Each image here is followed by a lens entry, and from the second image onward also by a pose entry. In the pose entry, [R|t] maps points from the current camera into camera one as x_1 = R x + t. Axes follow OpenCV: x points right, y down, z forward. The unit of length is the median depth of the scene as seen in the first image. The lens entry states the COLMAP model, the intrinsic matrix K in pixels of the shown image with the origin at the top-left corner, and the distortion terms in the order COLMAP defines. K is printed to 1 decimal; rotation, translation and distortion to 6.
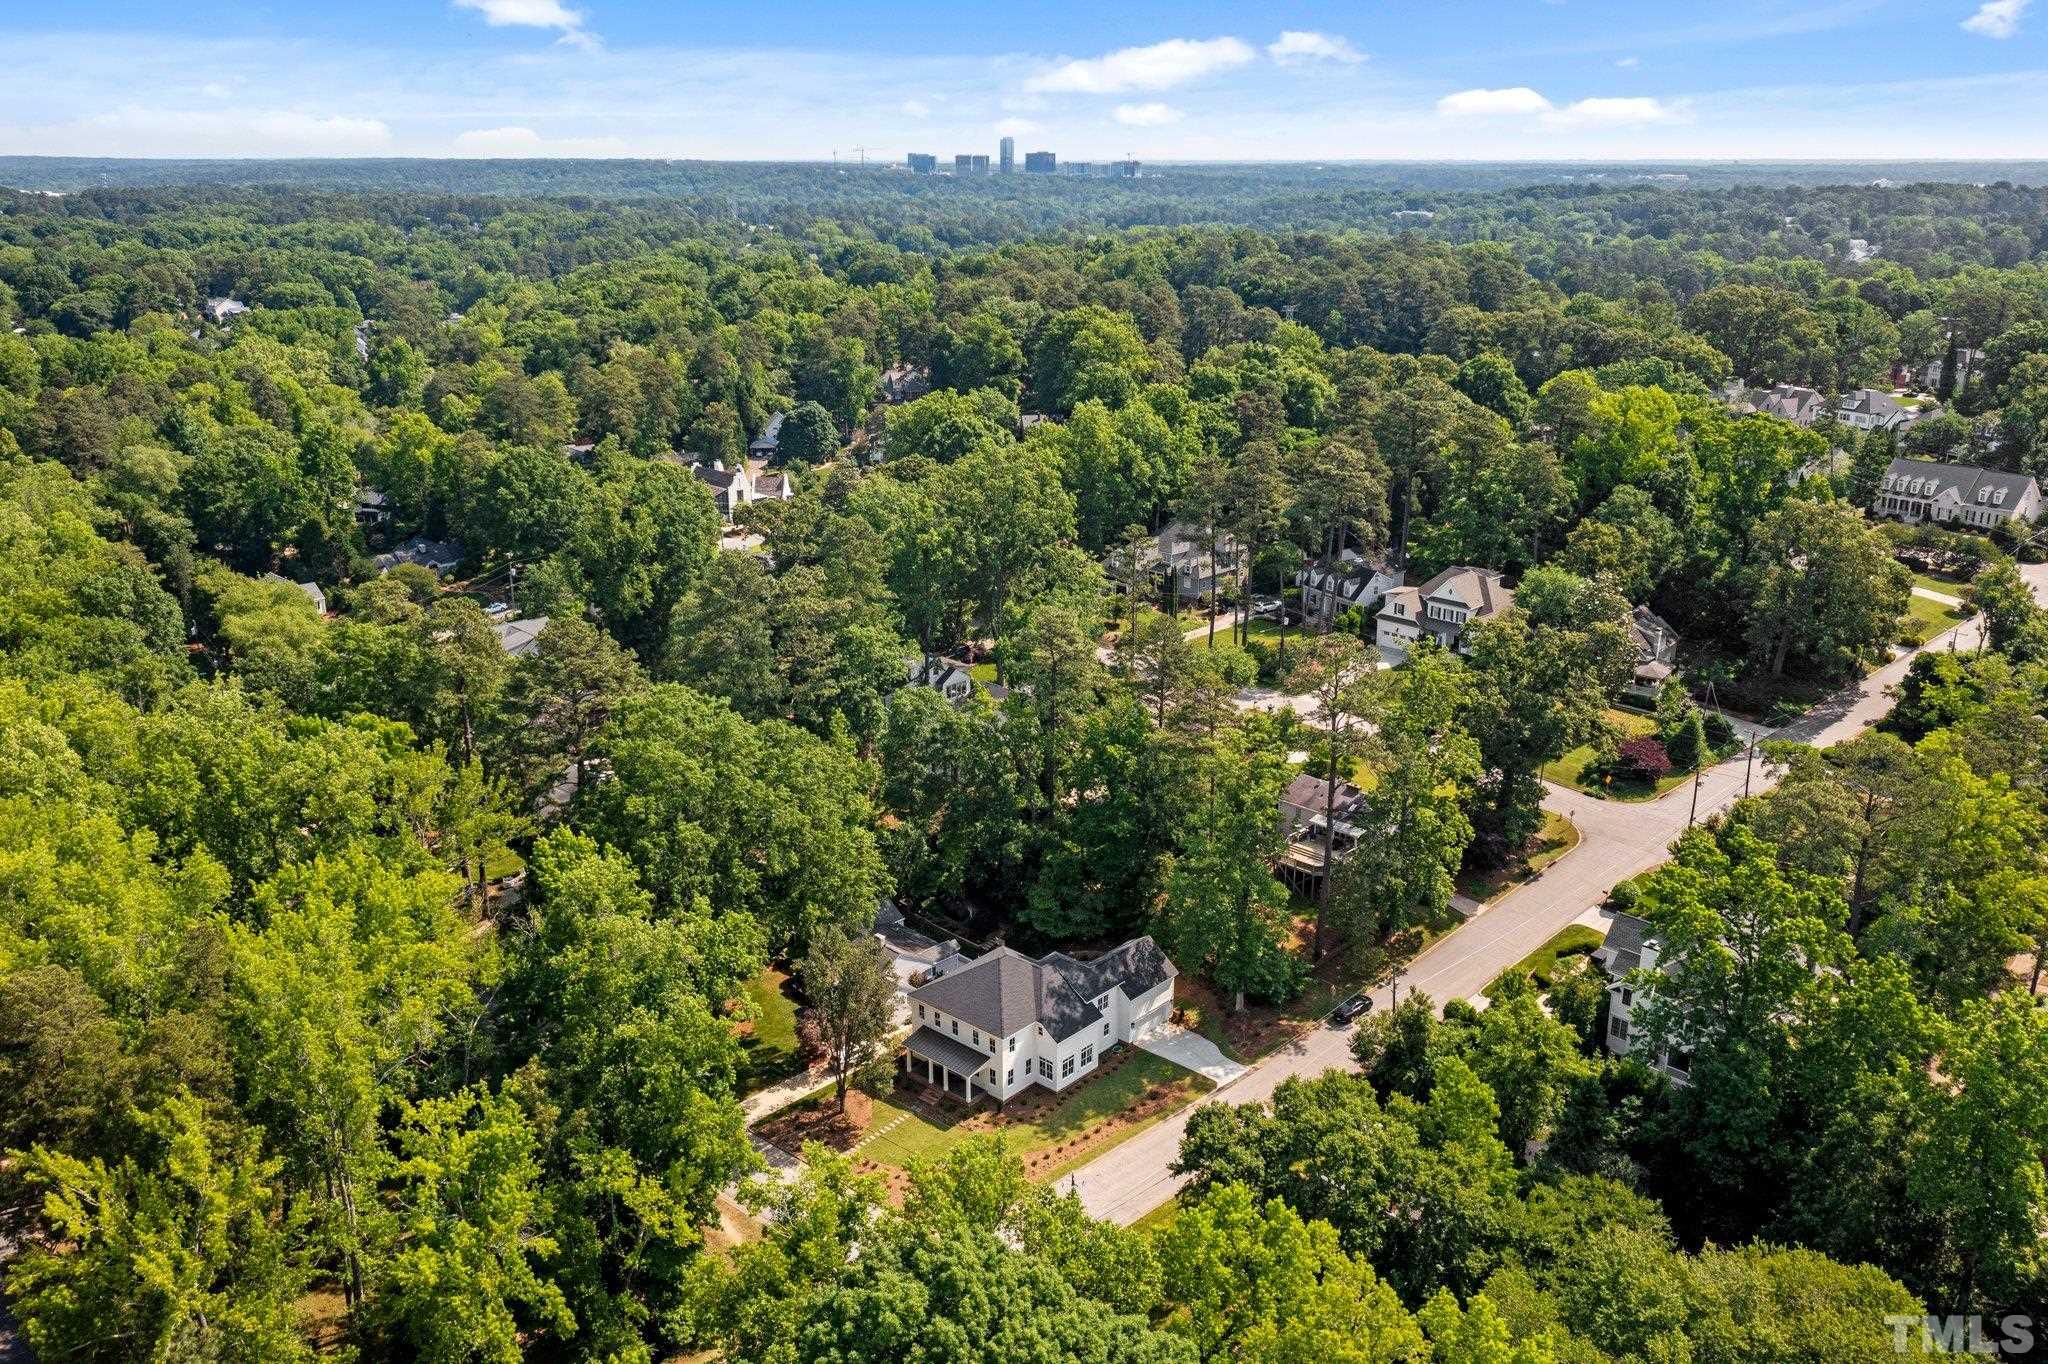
lens RADIAL K [[1686.8, 0, 1023.0], [0, 1686.8, 685.8], [0, 0, 1]] dist [0.003524, 0.000534]
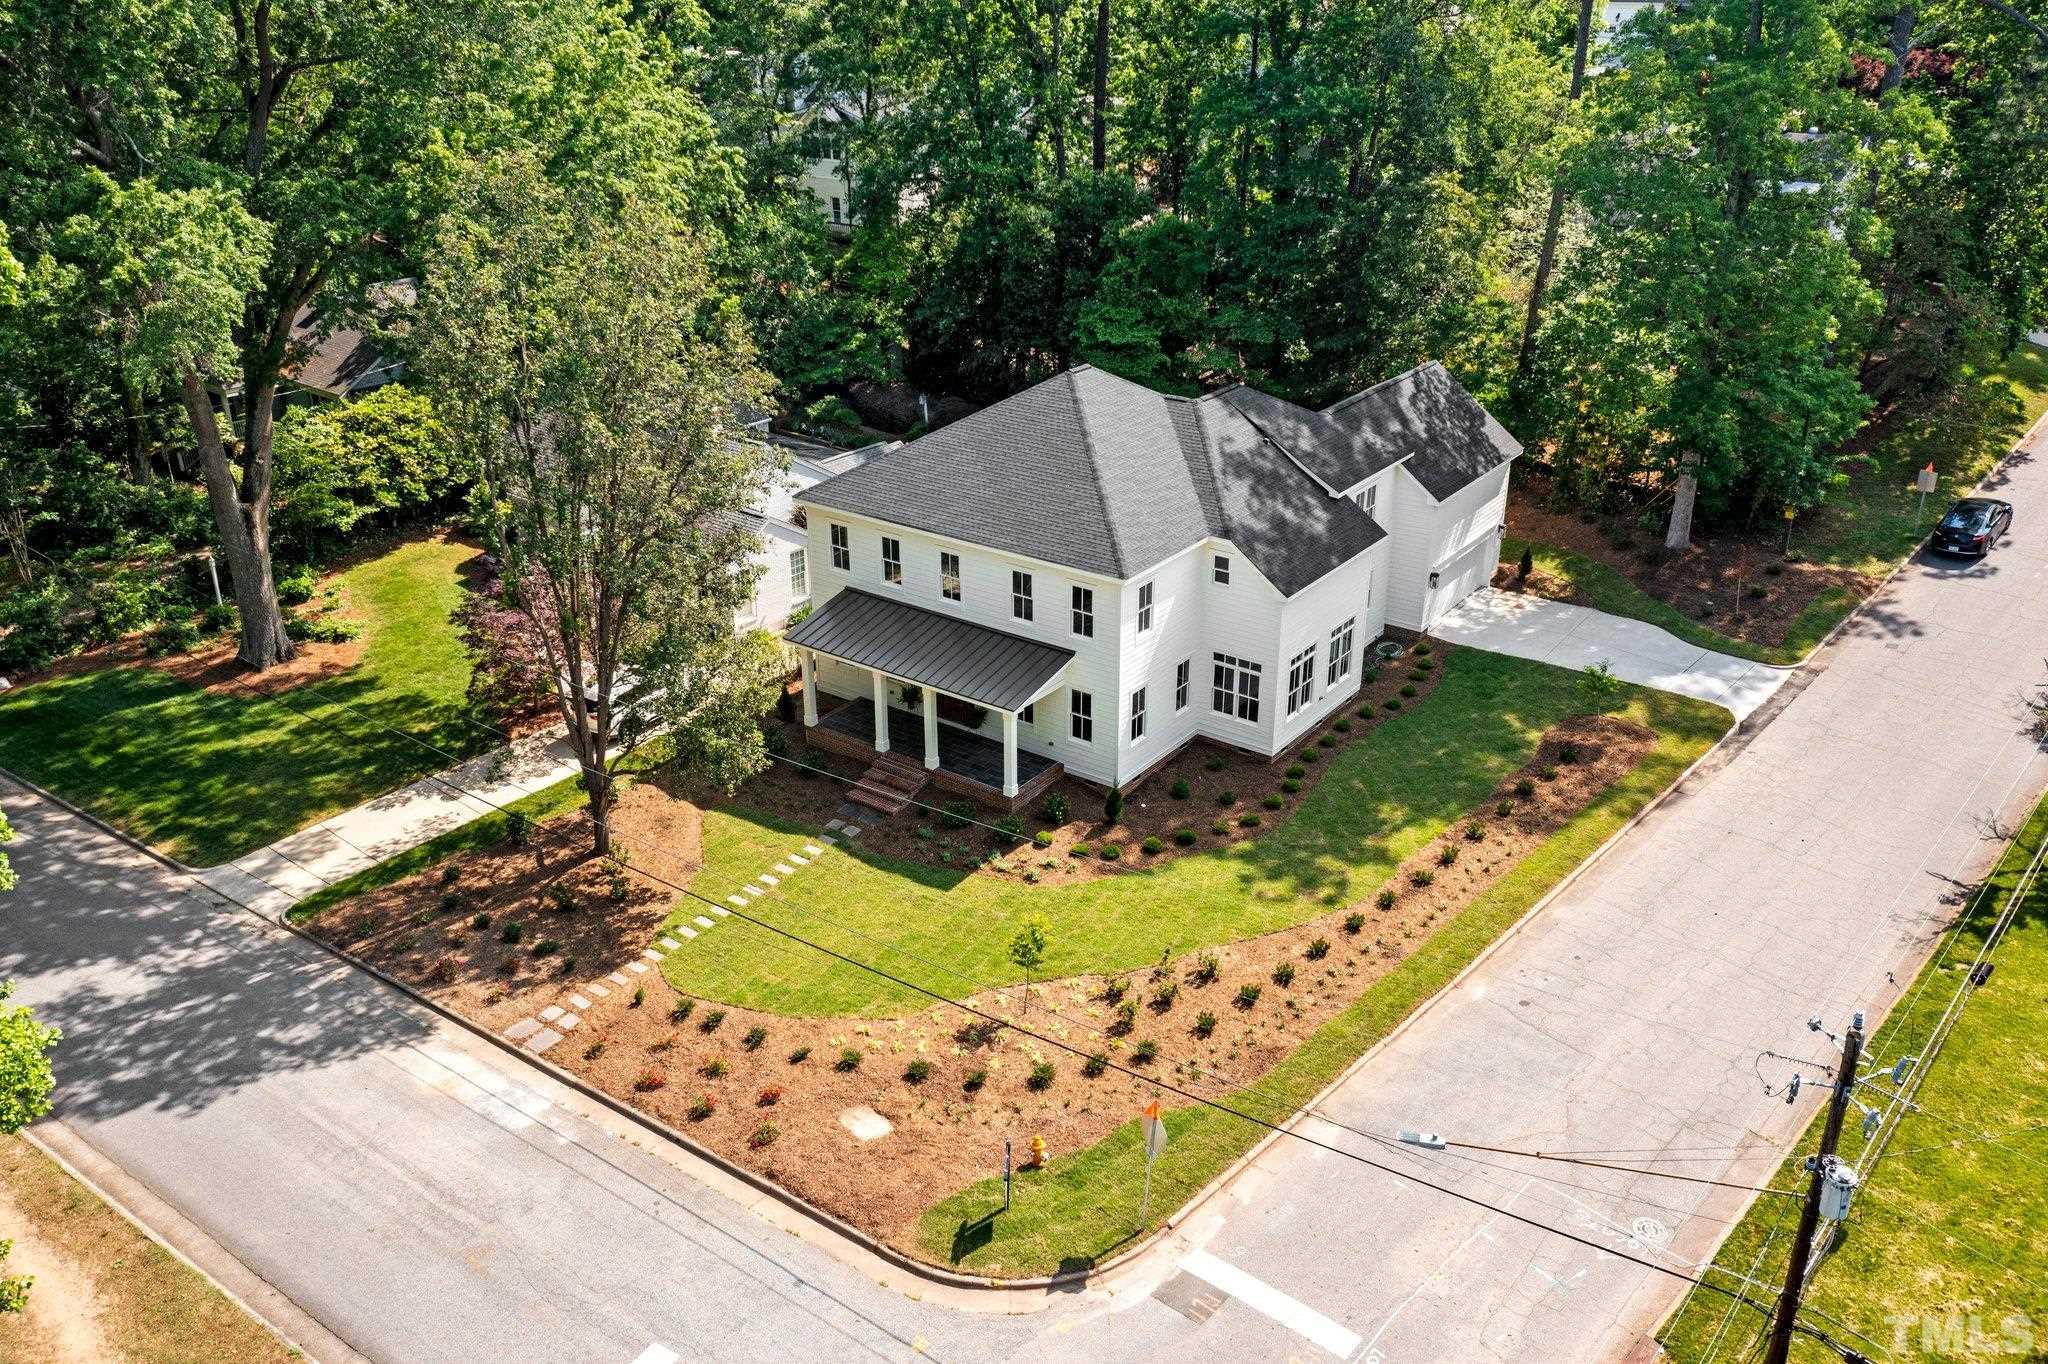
lens RADIAL K [[1686.8, 0, 1023.3], [0, 1686.8, 679.1], [0, 0, 1]] dist [0.003524, 0.000534]
pose [[0.995667, -0.047024, 0.080220, -0.053077], [0.038269, 0.993481, 0.107379, 0.188441], [-0.084747, -0.103843, 0.990977, 0.680969]]
